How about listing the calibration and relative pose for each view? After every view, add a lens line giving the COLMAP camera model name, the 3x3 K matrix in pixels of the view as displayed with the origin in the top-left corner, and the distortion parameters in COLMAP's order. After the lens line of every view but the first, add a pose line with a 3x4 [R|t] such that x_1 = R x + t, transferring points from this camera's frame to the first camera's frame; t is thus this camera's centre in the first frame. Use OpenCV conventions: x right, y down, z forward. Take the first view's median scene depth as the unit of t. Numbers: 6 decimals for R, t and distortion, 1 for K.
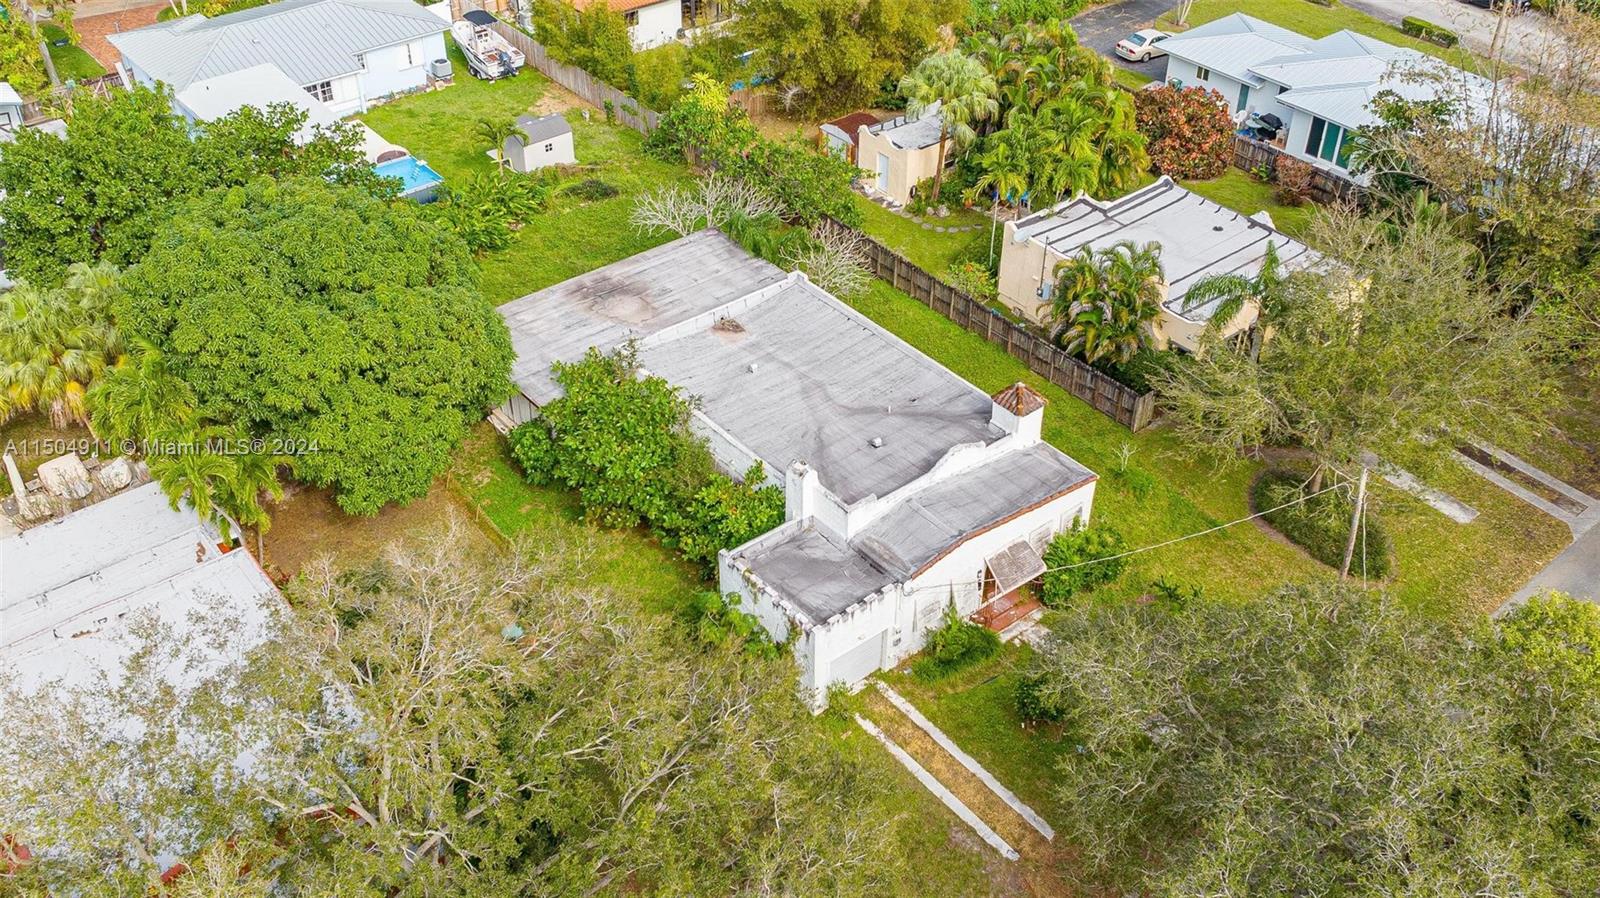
lens RADIAL K [[1464.4, 0, 772.9], [0, 1464.4, 451.5], [0, 0, 1]] dist [0.006486, 0.000482]
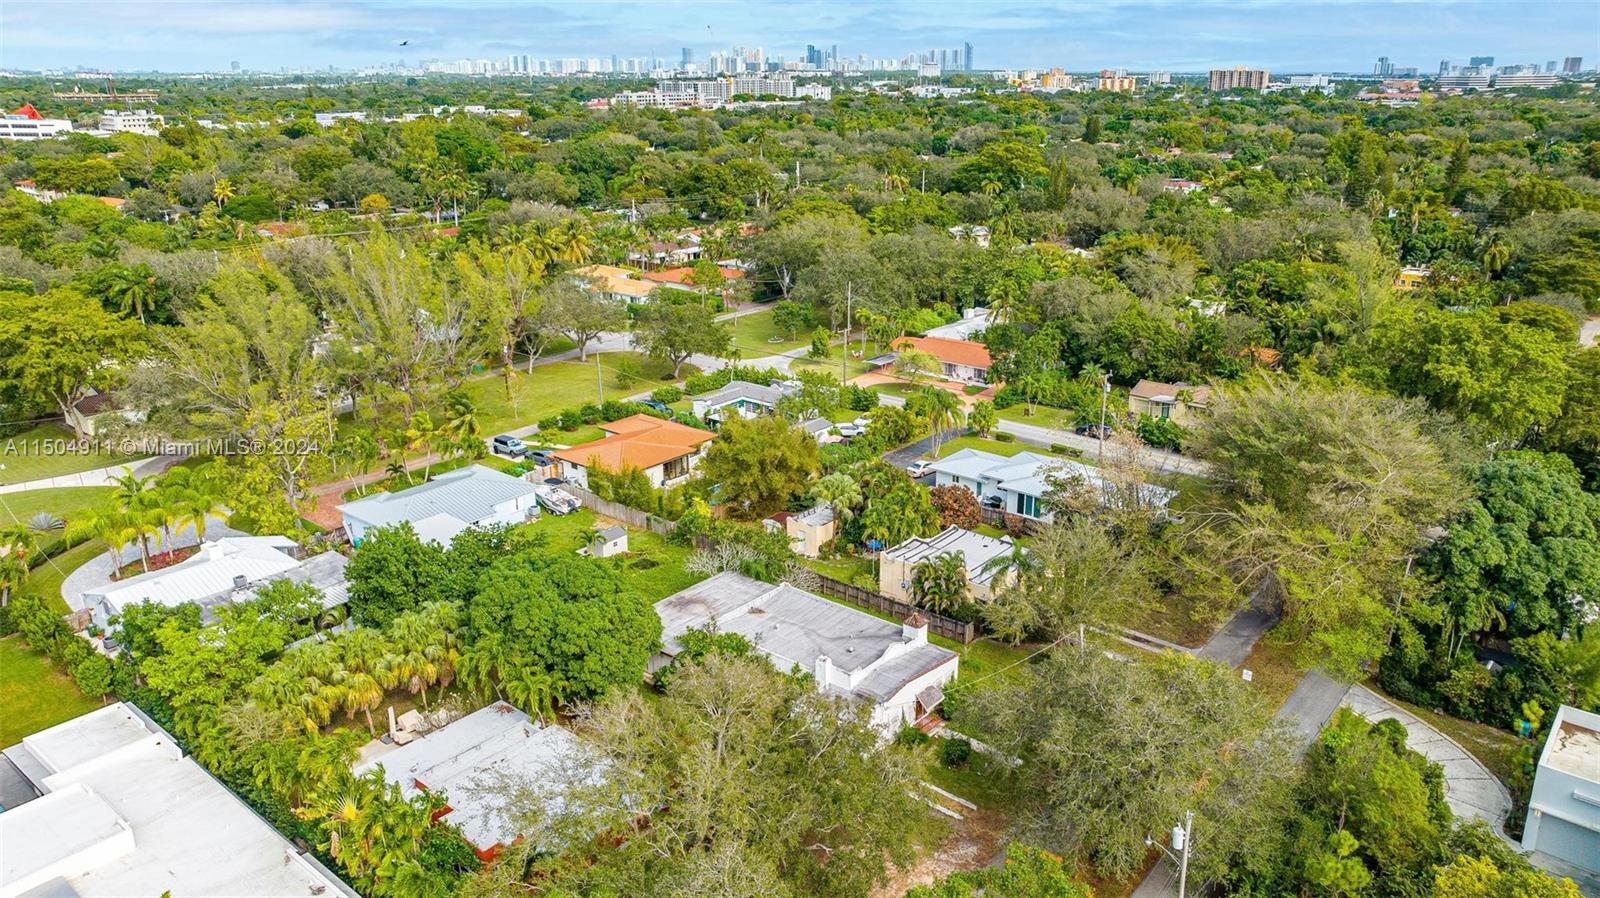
lens RADIAL K [[1125.0, 0, 800.0], [0, 1125.0, 449.0], [0, 0, 1]] dist [-0.011068, -0.002183]
pose [[0.980957, -0.073233, 0.179887, -0.188790], [0.127200, 0.942161, -0.310086, 0.151241], [-0.146774, 0.327062, 0.933535, -0.385491]]
